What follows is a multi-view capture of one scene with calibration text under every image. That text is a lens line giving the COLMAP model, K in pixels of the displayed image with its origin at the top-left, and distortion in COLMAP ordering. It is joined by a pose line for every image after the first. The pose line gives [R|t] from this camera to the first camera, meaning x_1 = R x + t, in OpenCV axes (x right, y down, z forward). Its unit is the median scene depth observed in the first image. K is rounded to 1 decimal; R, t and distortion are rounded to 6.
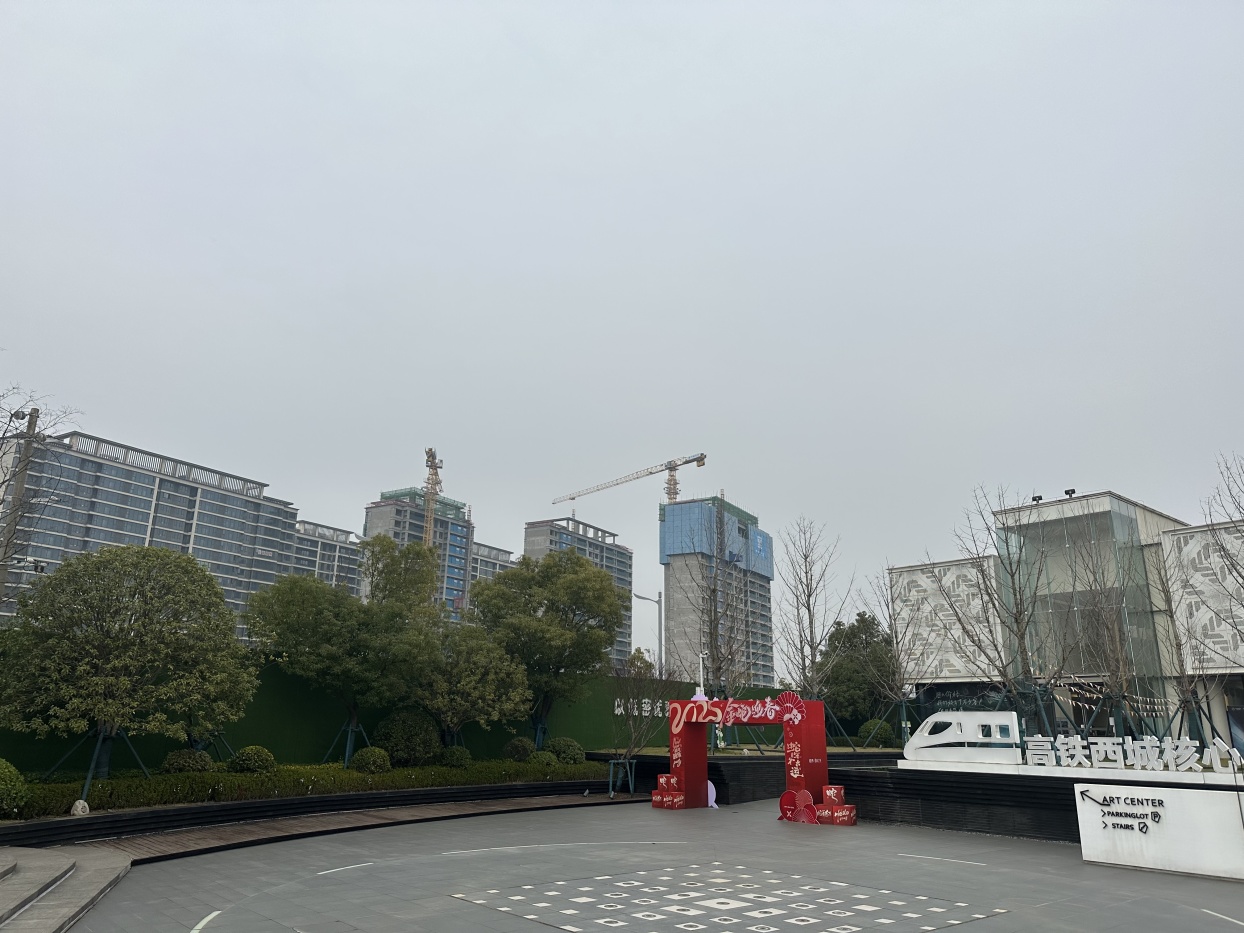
lens RADIAL K [[862.7, 0, 626.1], [0, 862.7, 456.1], [0, 0, 1]] dist [0.050752, -0.058590]
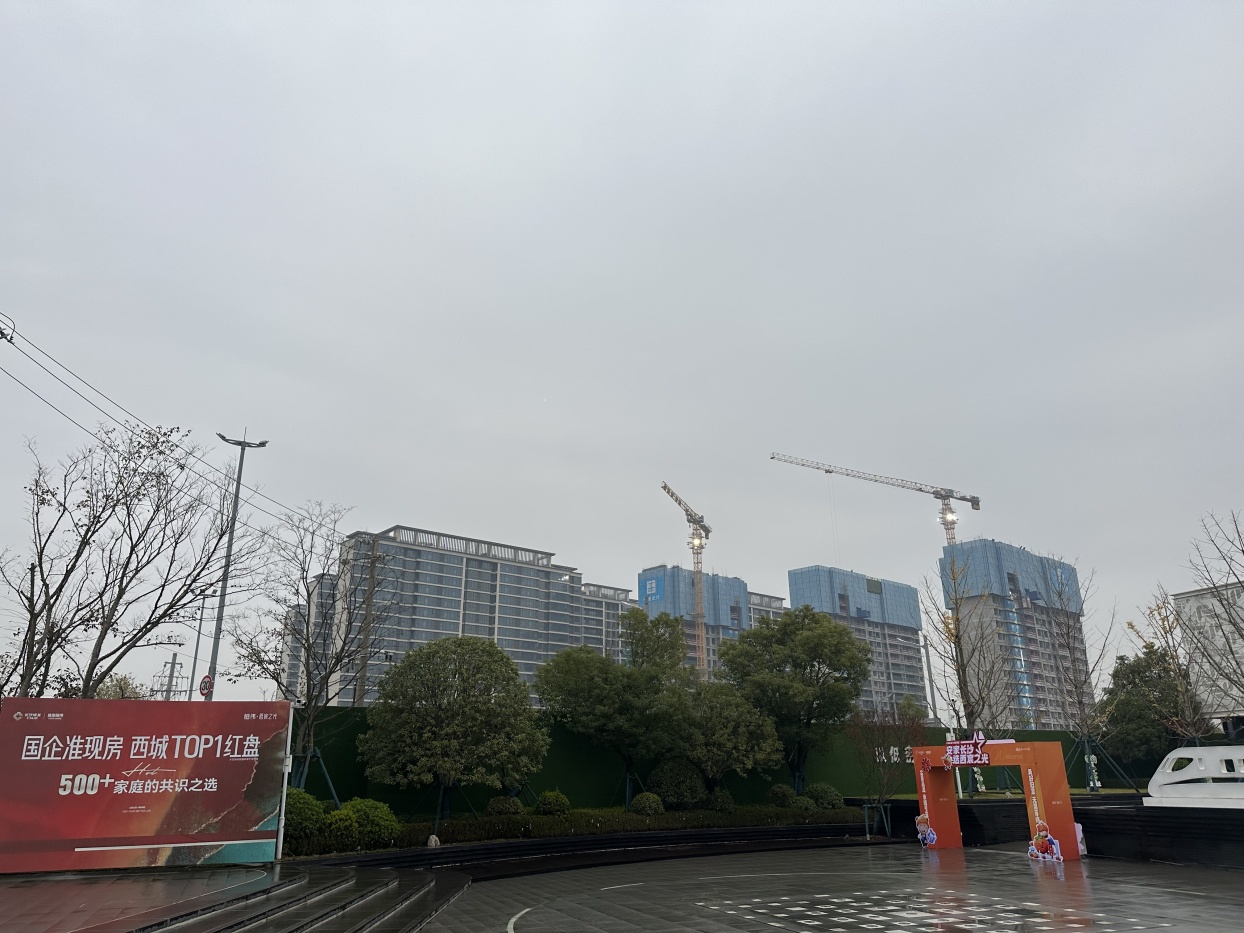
lens RADIAL K [[862.7, 0, 626.9], [0, 862.7, 452.6], [0, 0, 1]] dist [0.050752, -0.058590]
pose [[0.947474, -0.130955, -0.291794, 0.081375], [0.114115, 0.990702, -0.074081, -0.036062], [0.298782, 0.036892, 0.953608, -0.137699]]
